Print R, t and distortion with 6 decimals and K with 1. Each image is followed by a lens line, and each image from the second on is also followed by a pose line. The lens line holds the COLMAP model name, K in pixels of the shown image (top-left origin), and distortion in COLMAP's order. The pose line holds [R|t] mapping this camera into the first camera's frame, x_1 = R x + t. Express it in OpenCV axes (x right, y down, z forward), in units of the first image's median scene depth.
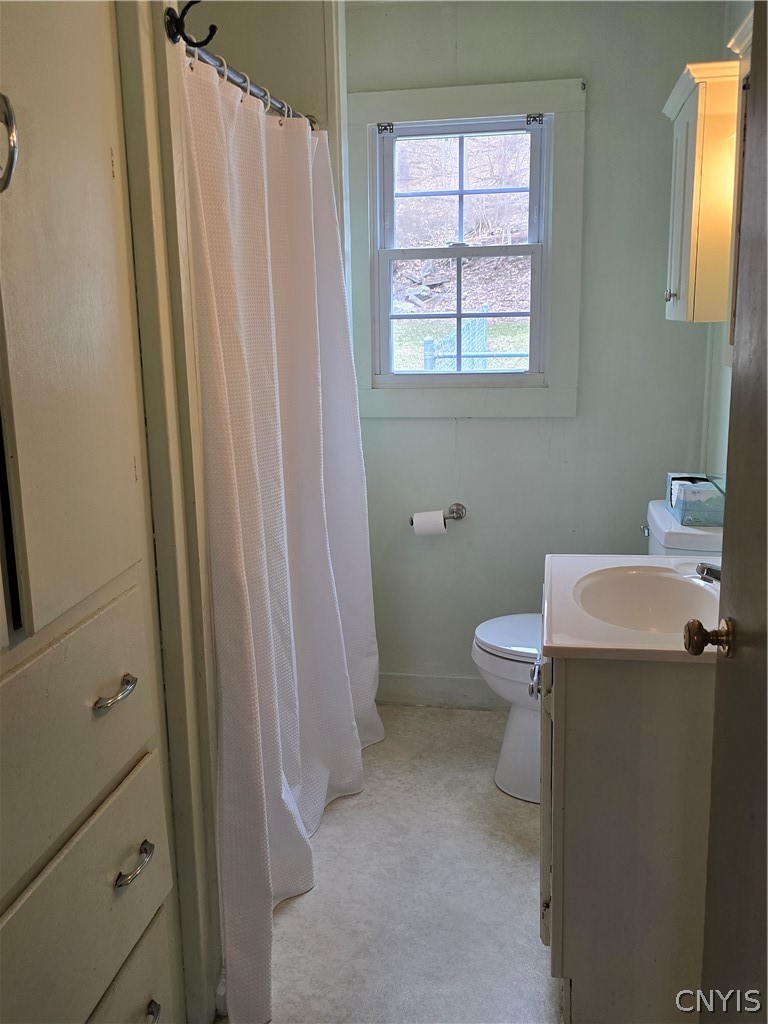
lens RADIAL K [[952.4, 0, 360.9], [0, 952.4, 503.7], [0, 0, 1]] dist [0.041813, 0.000000]
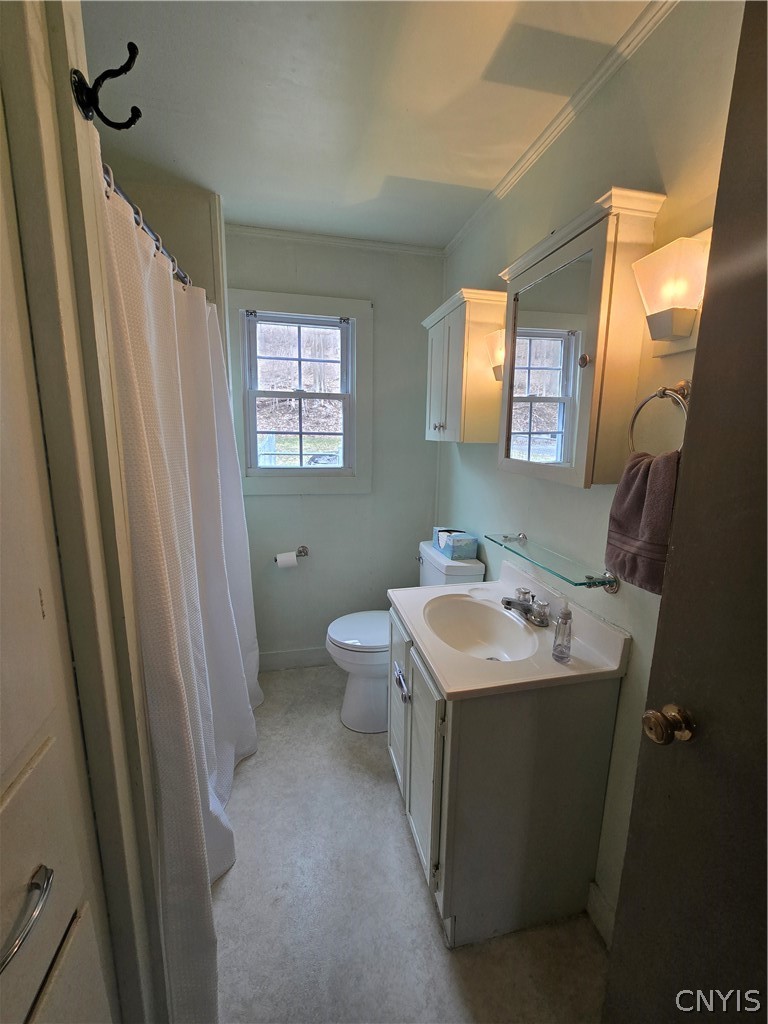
lens RADIAL K [[418.9, 0, 386.9], [0, 418.9, 507.7], [0, 0, 1]] dist [-0.006555, 0.001440]
pose [[0.916916, -0.033522, 0.397670, -0.062900], [0.042257, 0.999019, -0.013220, -0.062050], [-0.396837, 0.028926, 0.917433, 0.332538]]
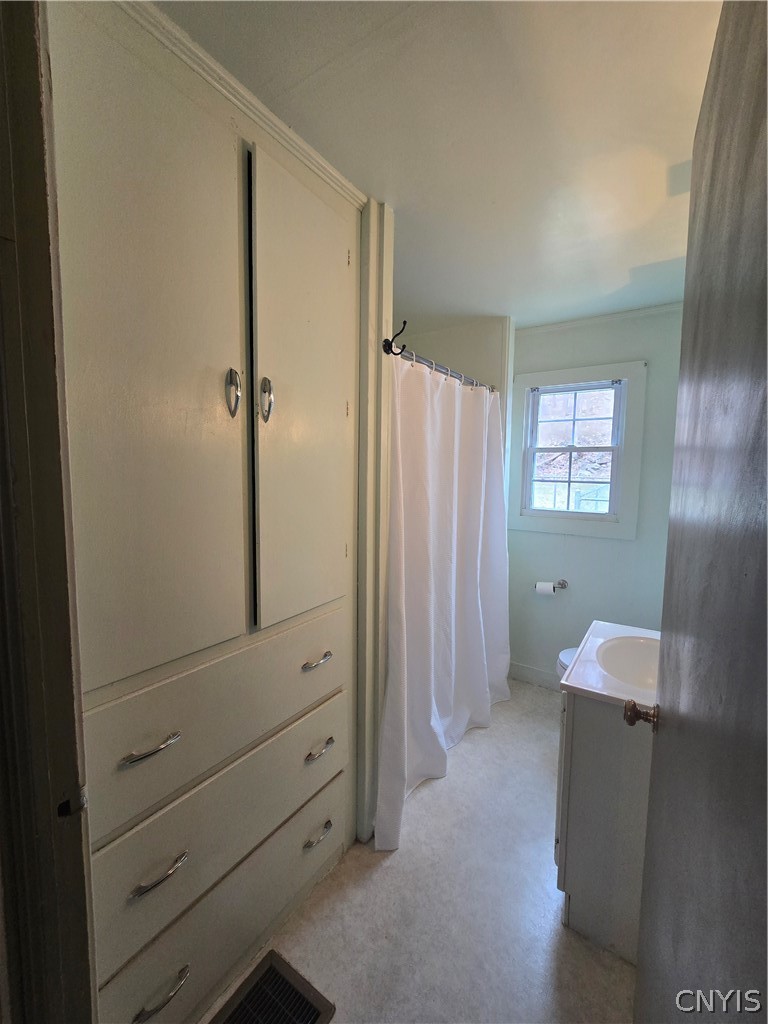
lens RADIAL K [[418.9, 0, 387.5], [0, 418.9, 506.0], [0, 0, 1]] dist [-0.006555, 0.001440]
pose [[0.918638, 0.067964, -0.389212, 0.115897], [-0.112244, 0.989398, -0.092156, -0.035634], [0.378822, 0.128345, 0.916527, 0.114878]]
